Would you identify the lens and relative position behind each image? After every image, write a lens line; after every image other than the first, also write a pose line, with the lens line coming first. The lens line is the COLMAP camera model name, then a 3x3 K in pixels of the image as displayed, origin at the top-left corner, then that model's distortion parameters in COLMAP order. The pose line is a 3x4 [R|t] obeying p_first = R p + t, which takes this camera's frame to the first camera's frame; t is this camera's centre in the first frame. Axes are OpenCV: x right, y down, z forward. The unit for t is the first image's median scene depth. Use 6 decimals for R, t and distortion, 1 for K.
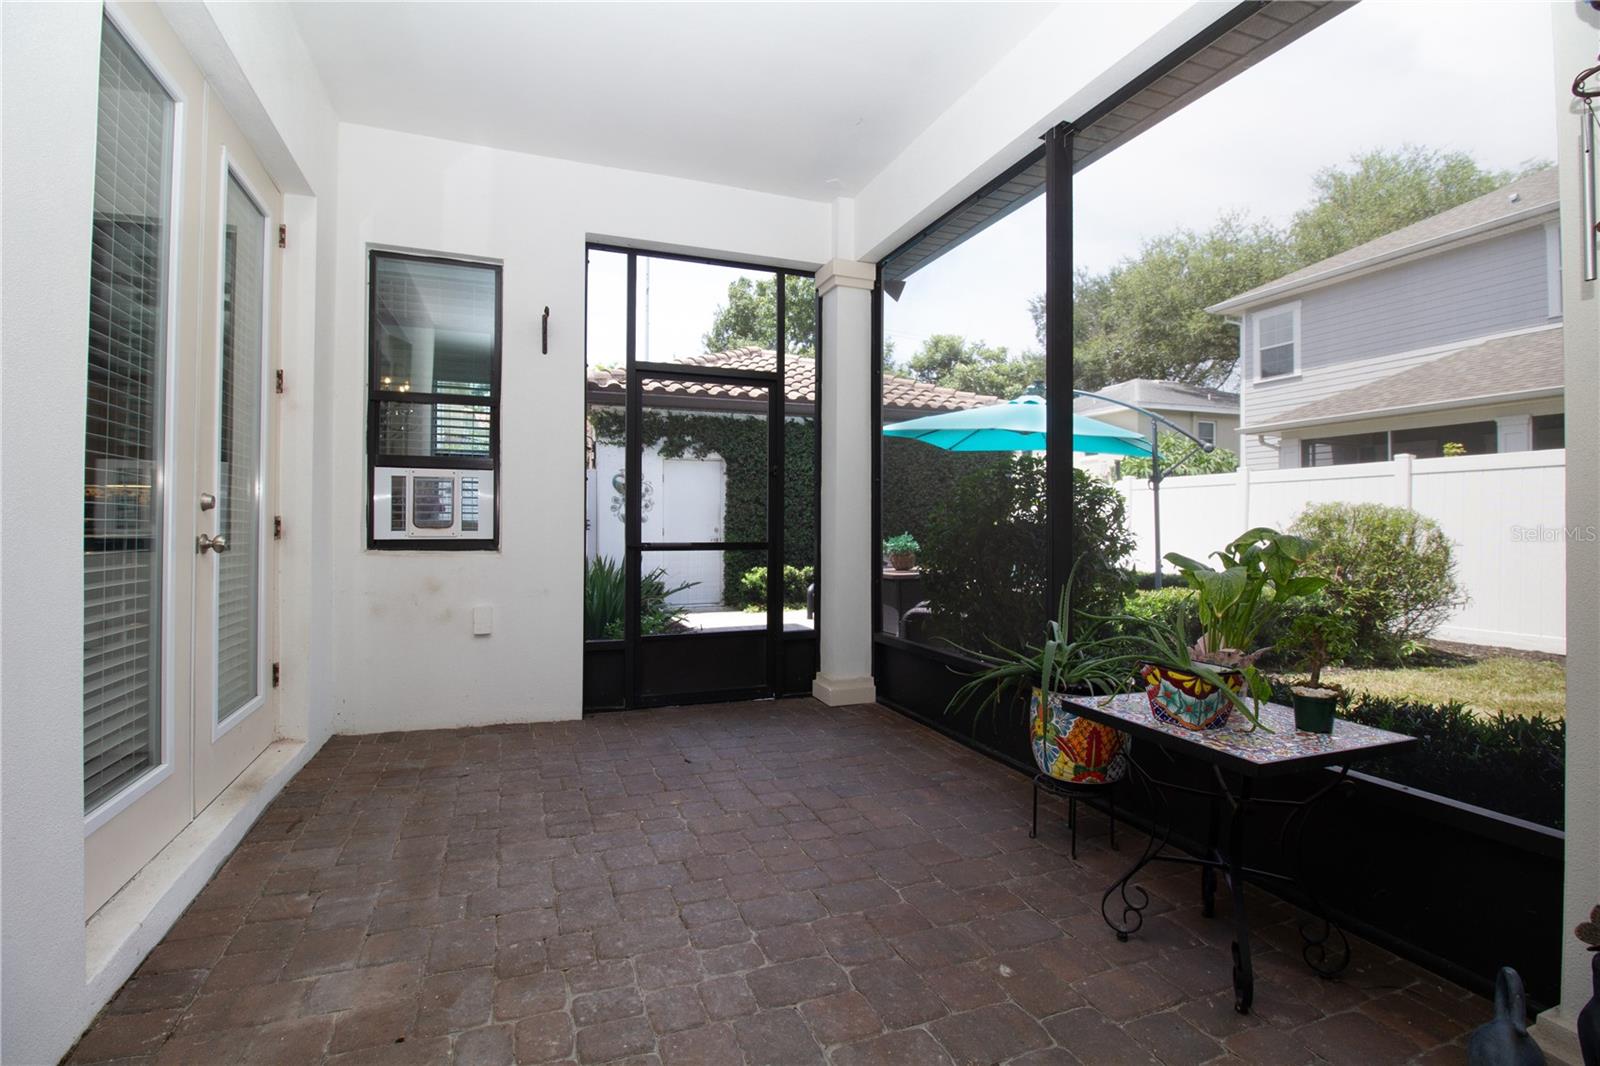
lens RADIAL K [[734.8, 0, 798.5], [0, 734.8, 529.6], [0, 0, 1]] dist [-0.013551, -0.006816]
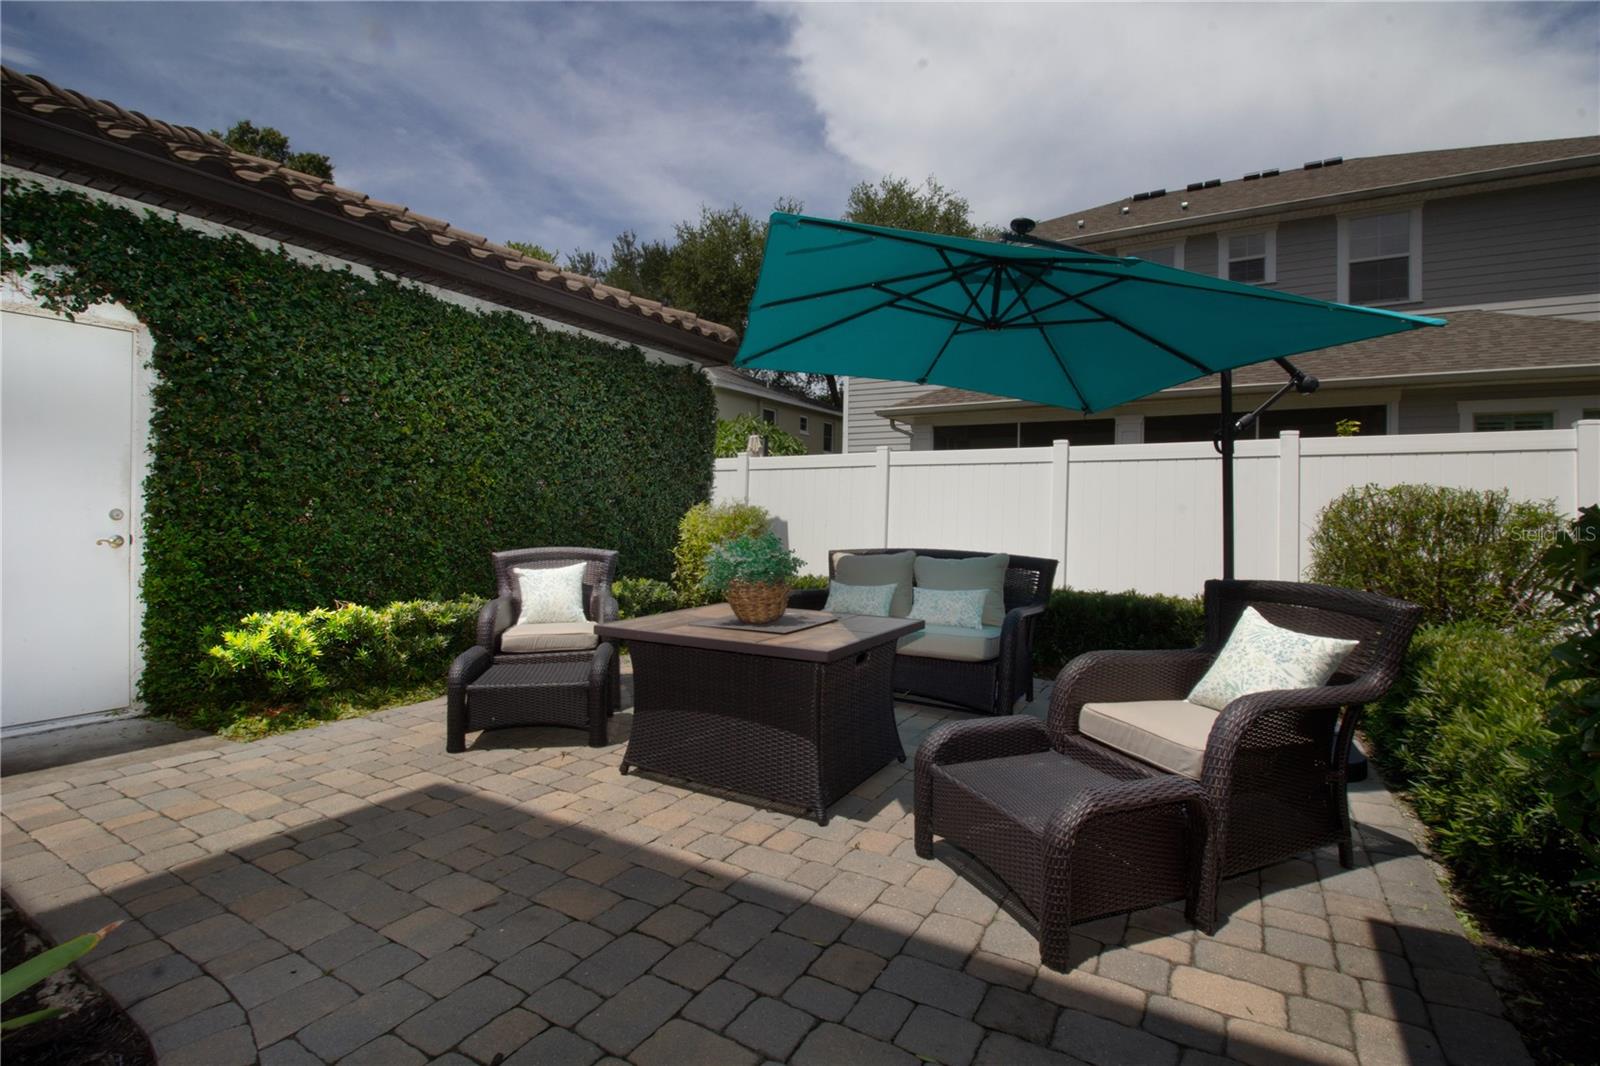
lens RADIAL K [[734.8, 0, 794.5], [0, 734.8, 520.6], [0, 0, 1]] dist [-0.013551, -0.006816]
pose [[0.781103, 0.005964, 0.624374, -0.072622], [-0.008270, 0.999965, 0.000795, 0.000219], [-0.624348, -0.005784, 0.781125, 0.504288]]
